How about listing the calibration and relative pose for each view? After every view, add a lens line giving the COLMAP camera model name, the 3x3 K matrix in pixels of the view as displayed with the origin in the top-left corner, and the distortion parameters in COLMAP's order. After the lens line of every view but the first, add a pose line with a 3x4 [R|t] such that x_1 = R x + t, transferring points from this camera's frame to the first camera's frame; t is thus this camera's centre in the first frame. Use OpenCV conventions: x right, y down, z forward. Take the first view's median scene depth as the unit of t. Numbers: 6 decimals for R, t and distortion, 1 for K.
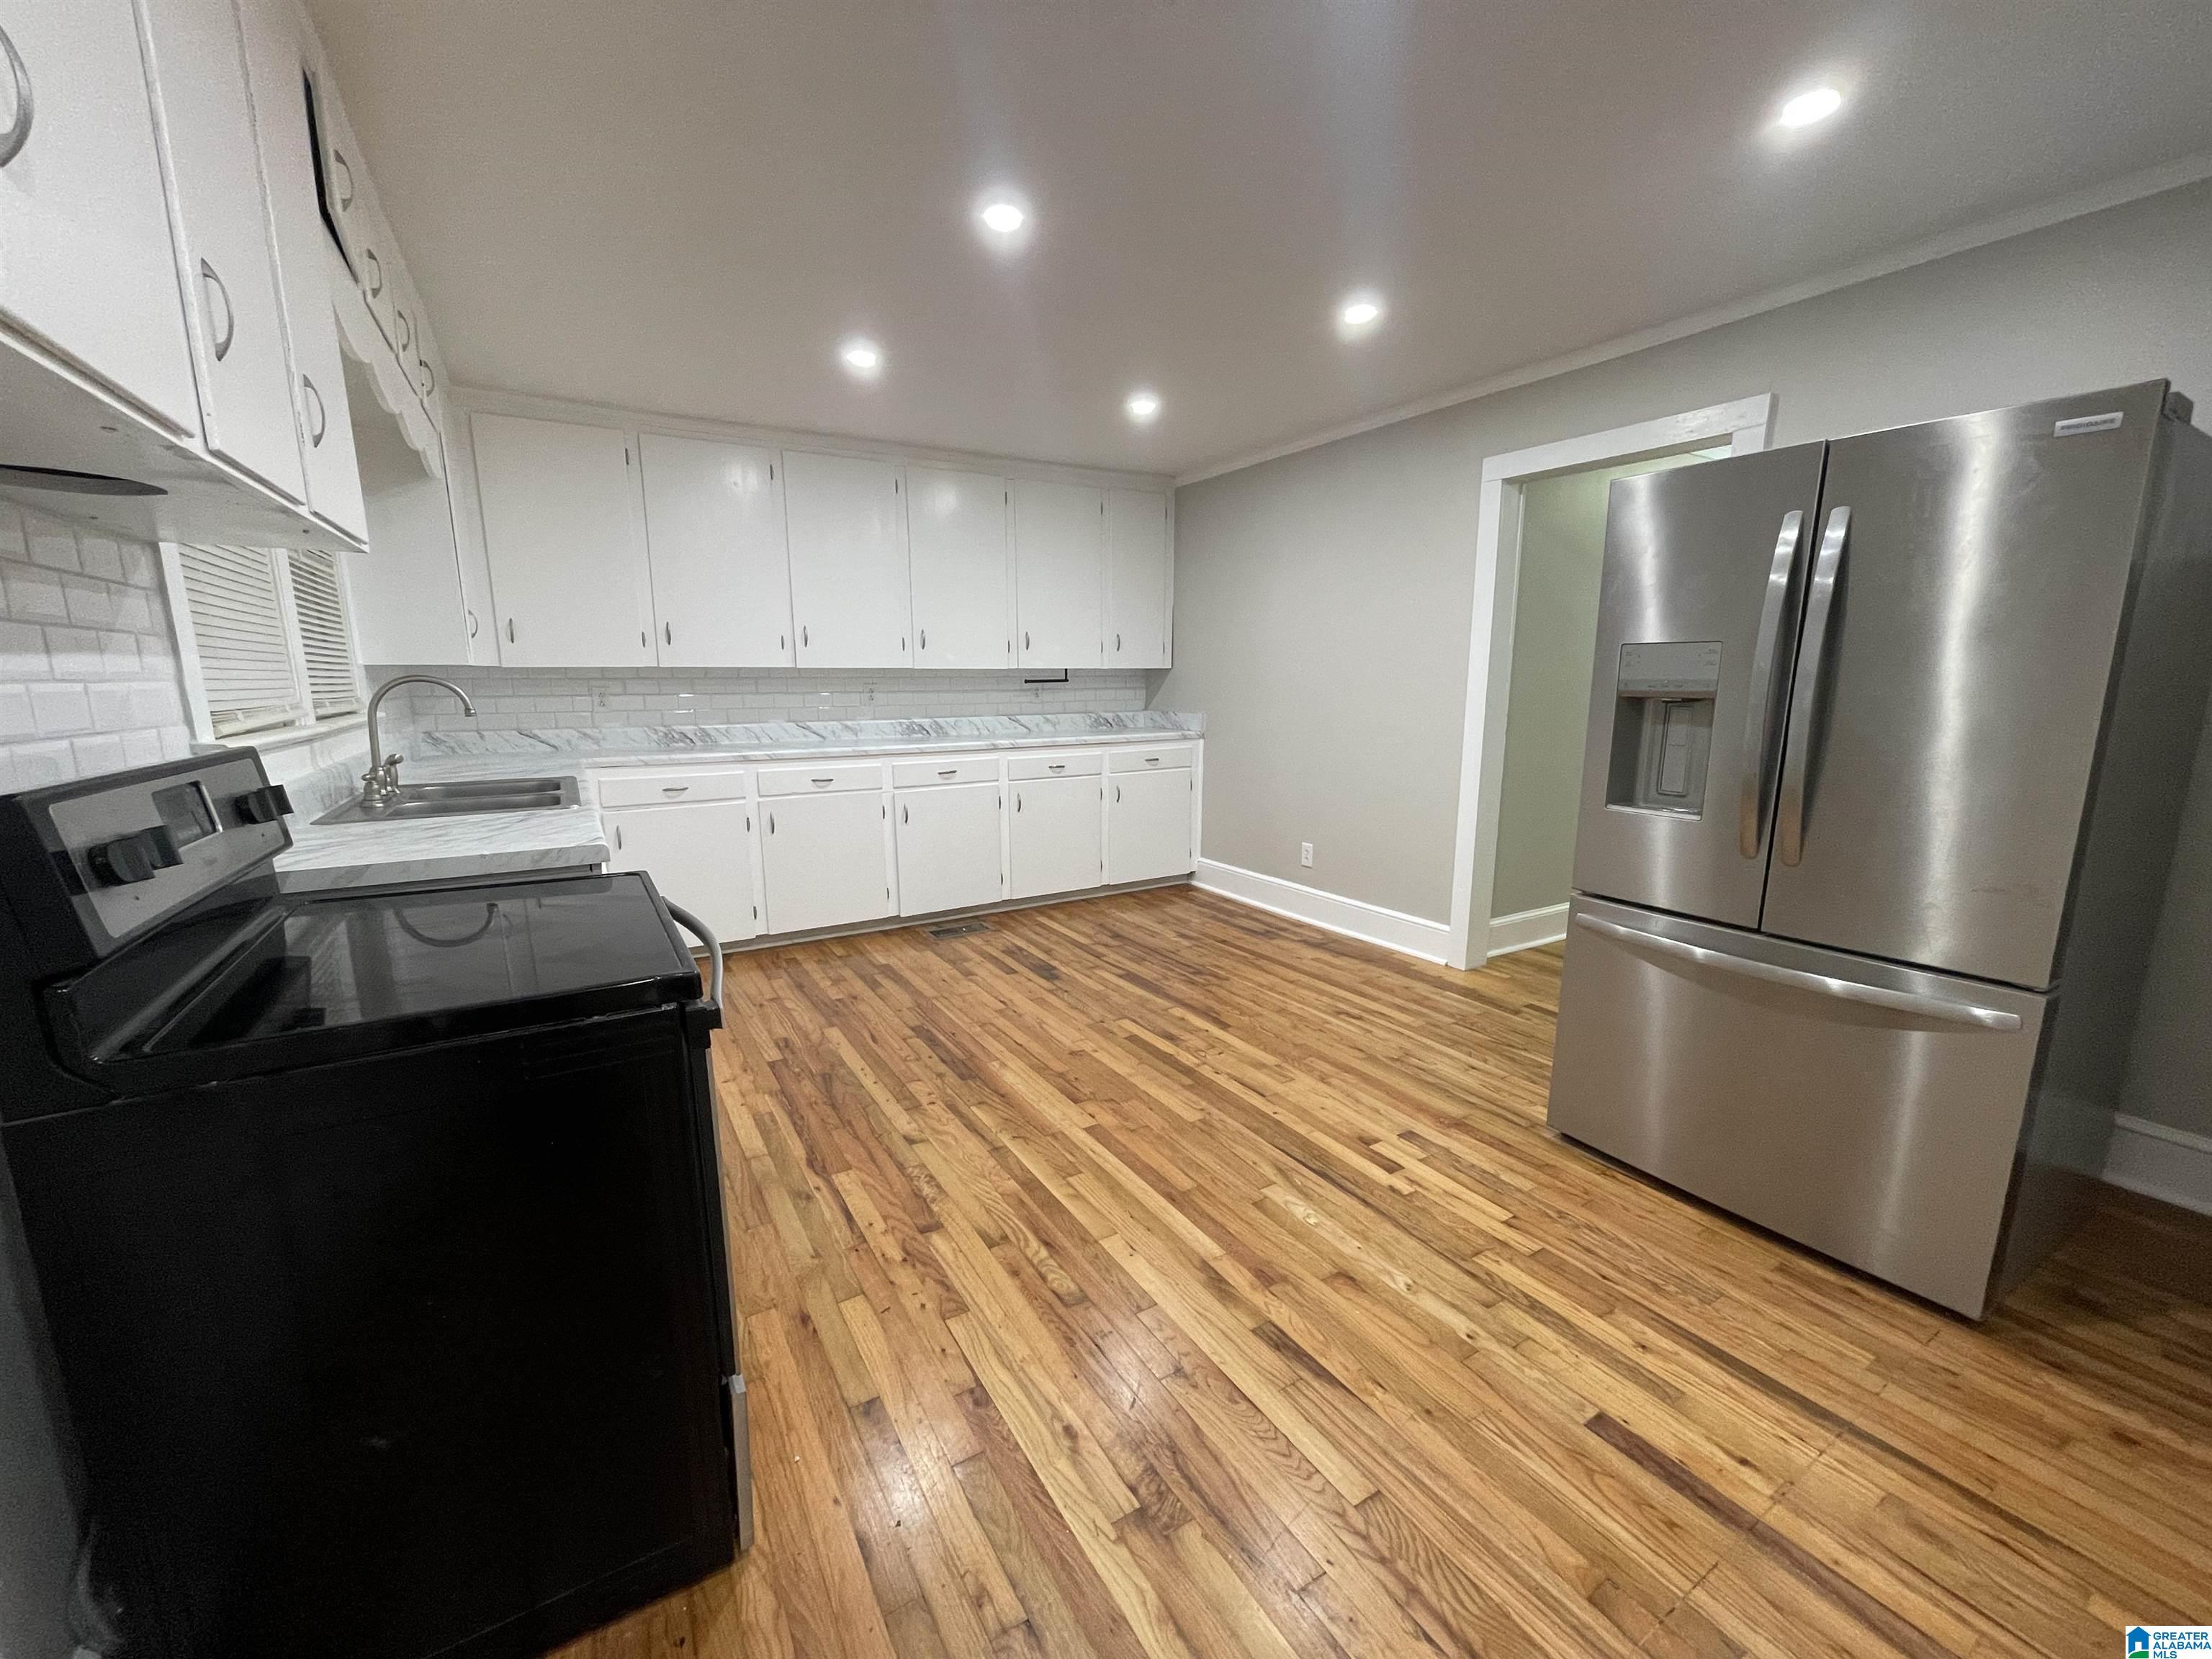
lens RADIAL K [[889.0, 0, 1099.7], [0, 889.0, 835.9], [0, 0, 1]] dist [-0.001729, -0.000417]
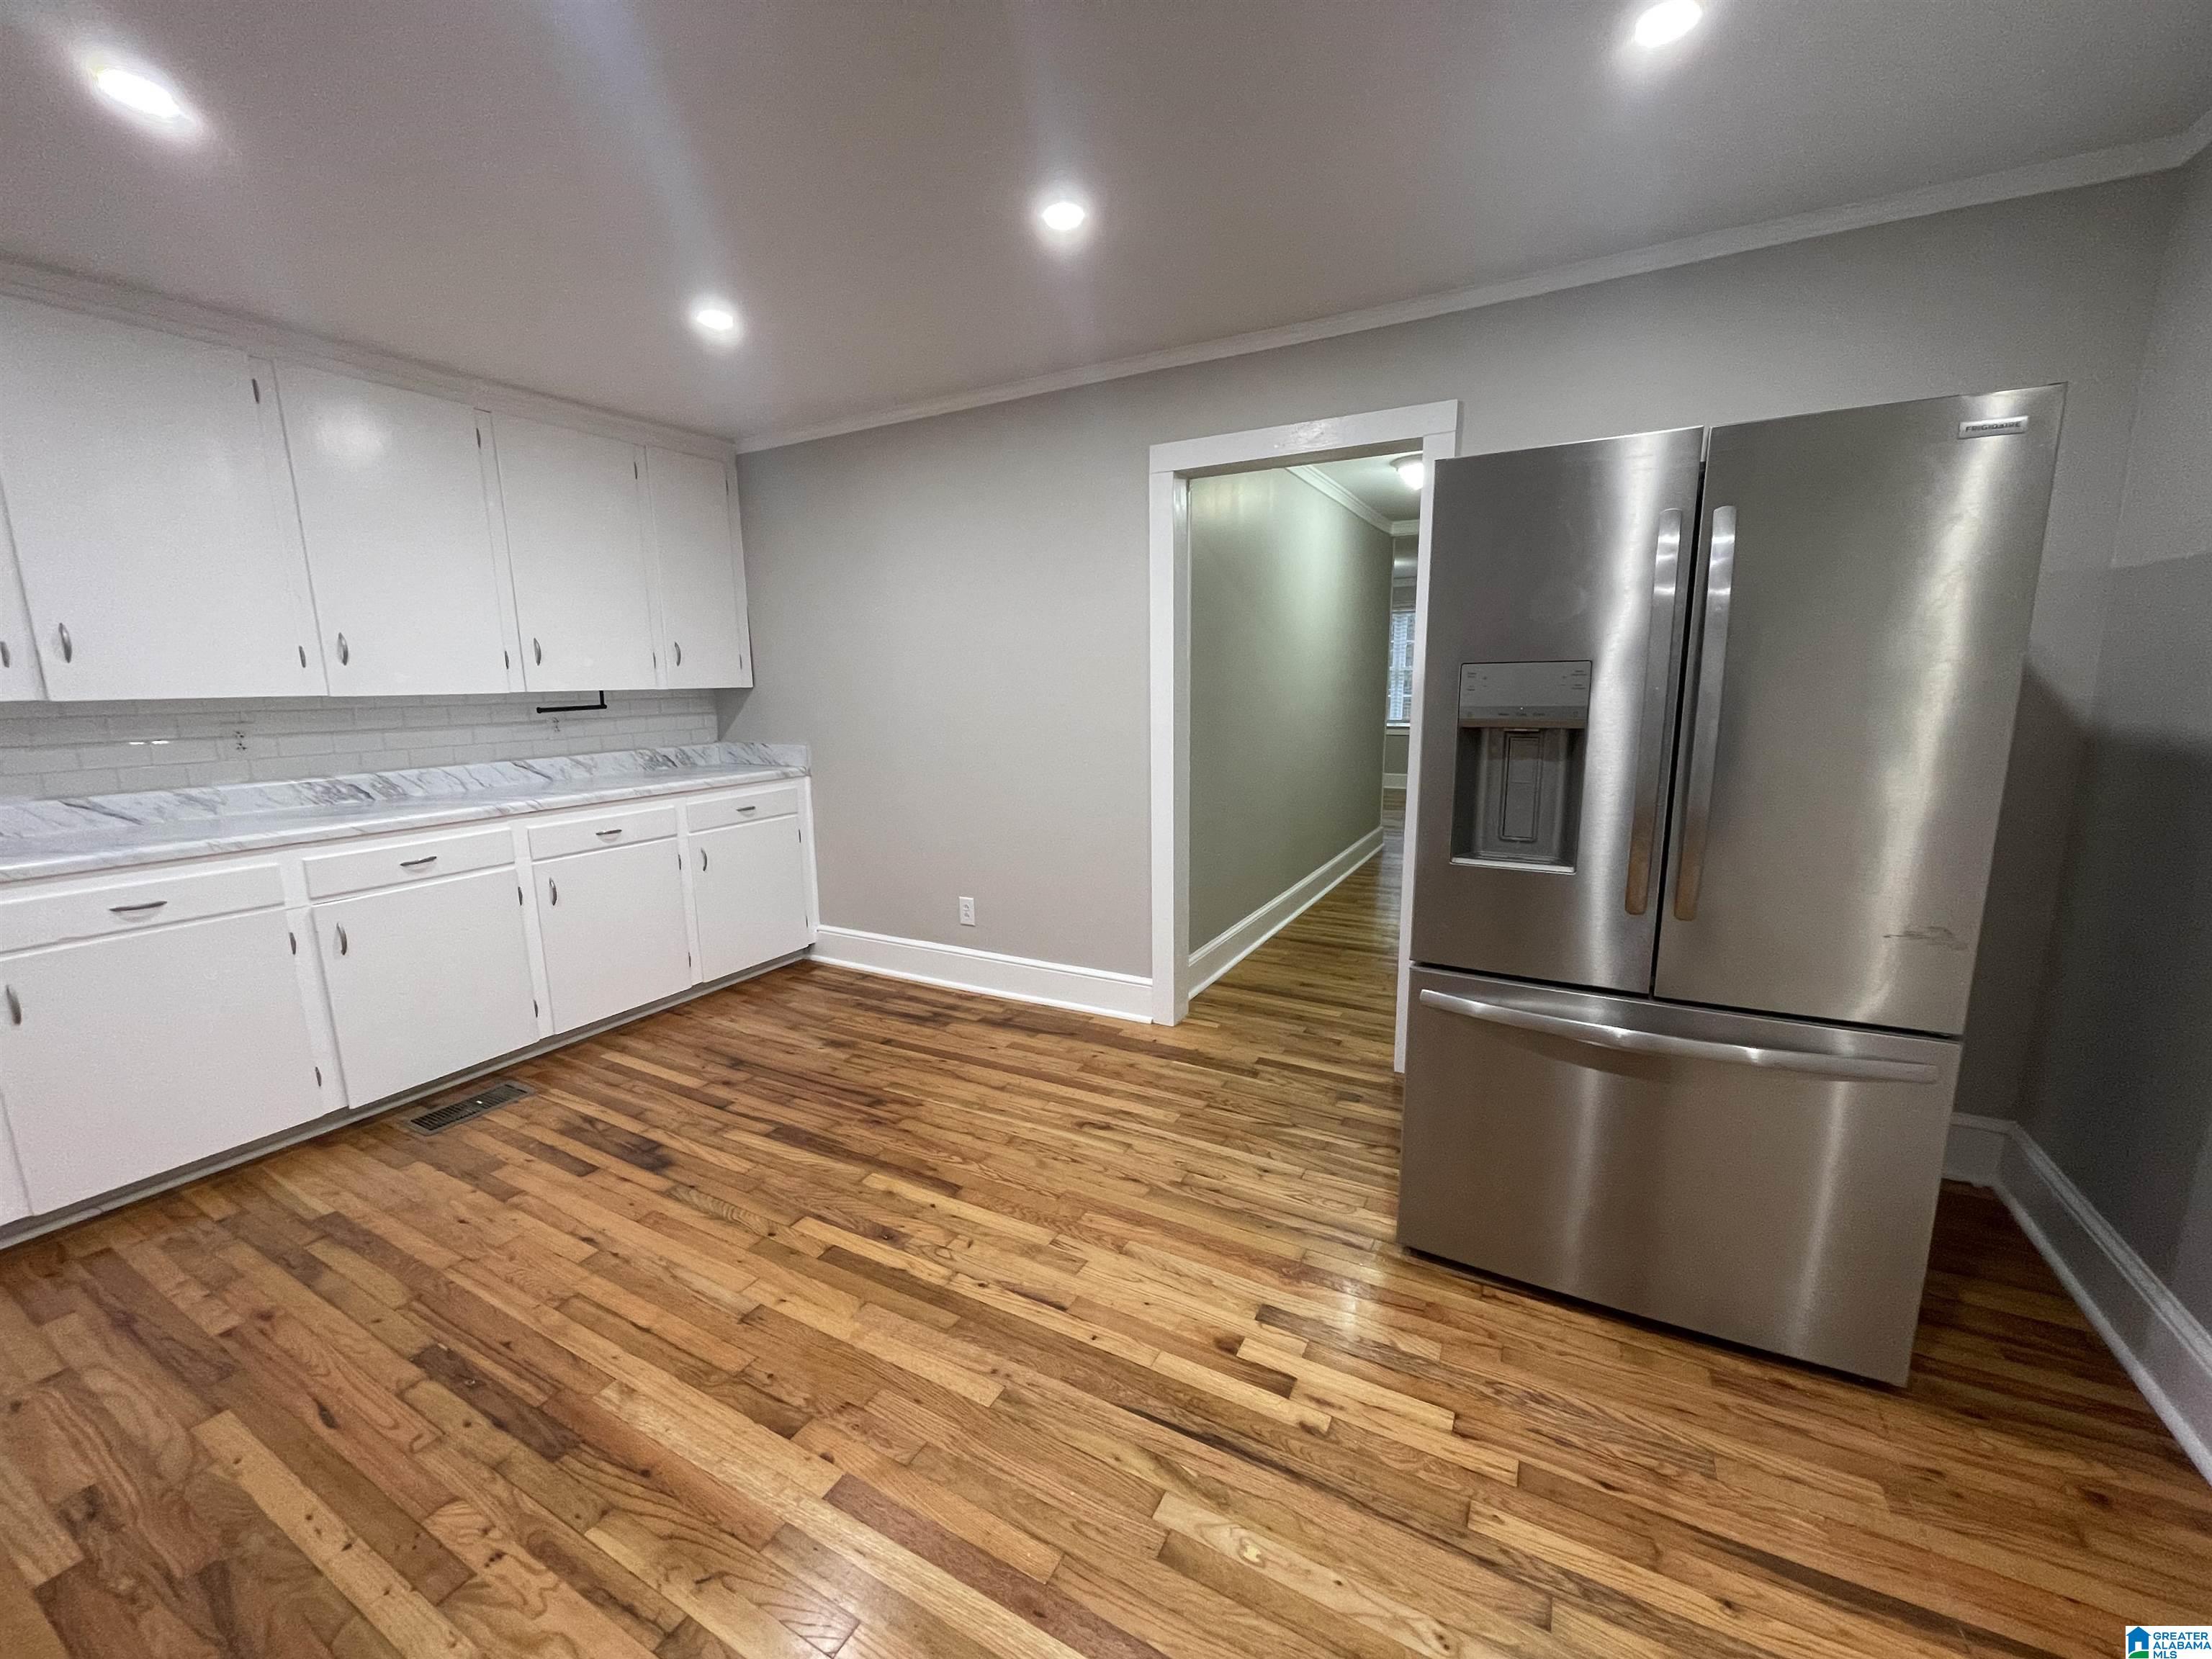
lens RADIAL K [[889.0, 0, 1099.7], [0, 889.0, 835.9], [0, 0, 1]] dist [-0.001729, -0.000417]
pose [[0.868472, -0.095483, 0.486456, -0.073695], [0.100267, 0.994828, 0.016261, -0.066016], [-0.485493, 0.034653, 0.873554, 0.283839]]
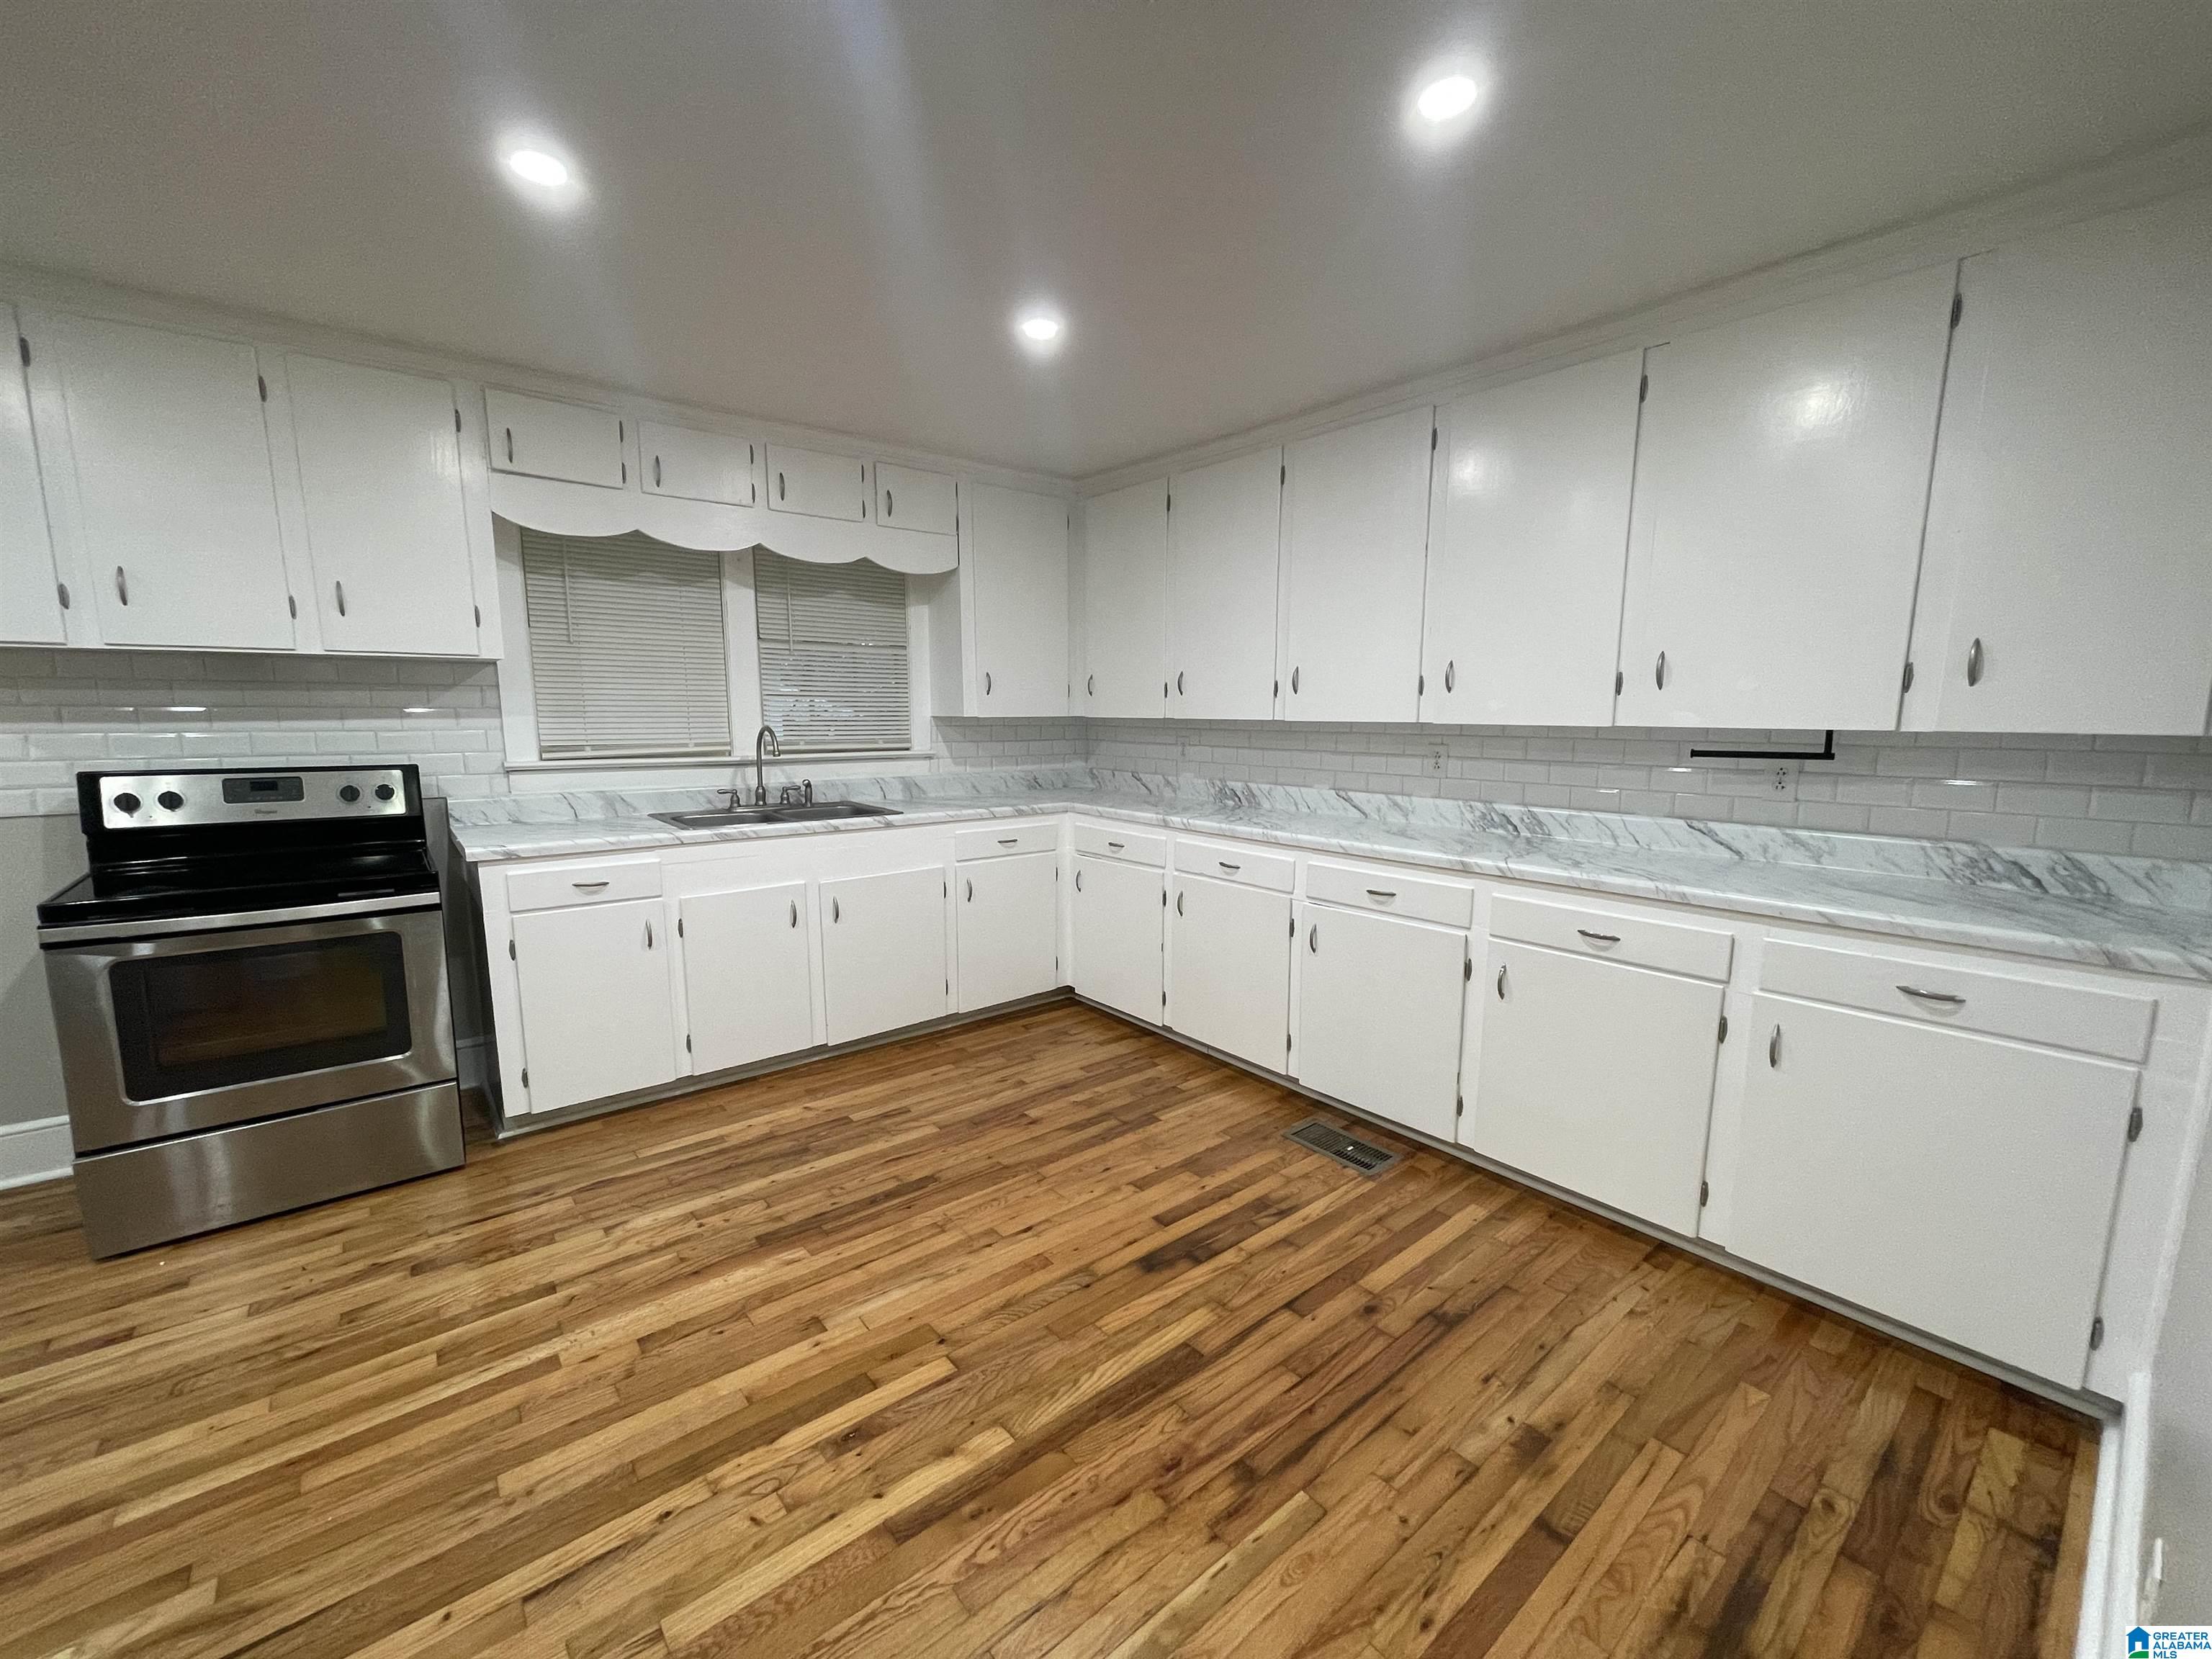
lens RADIAL K [[889.0, 0, 1099.7], [0, 889.0, 835.9], [0, 0, 1]] dist [-0.001729, -0.000417]
pose [[0.136722, 0.143386, -0.980177, 0.509318], [-0.180813, 0.976459, 0.117621, -0.188533], [0.973968, 0.161148, 0.159429, 0.905462]]
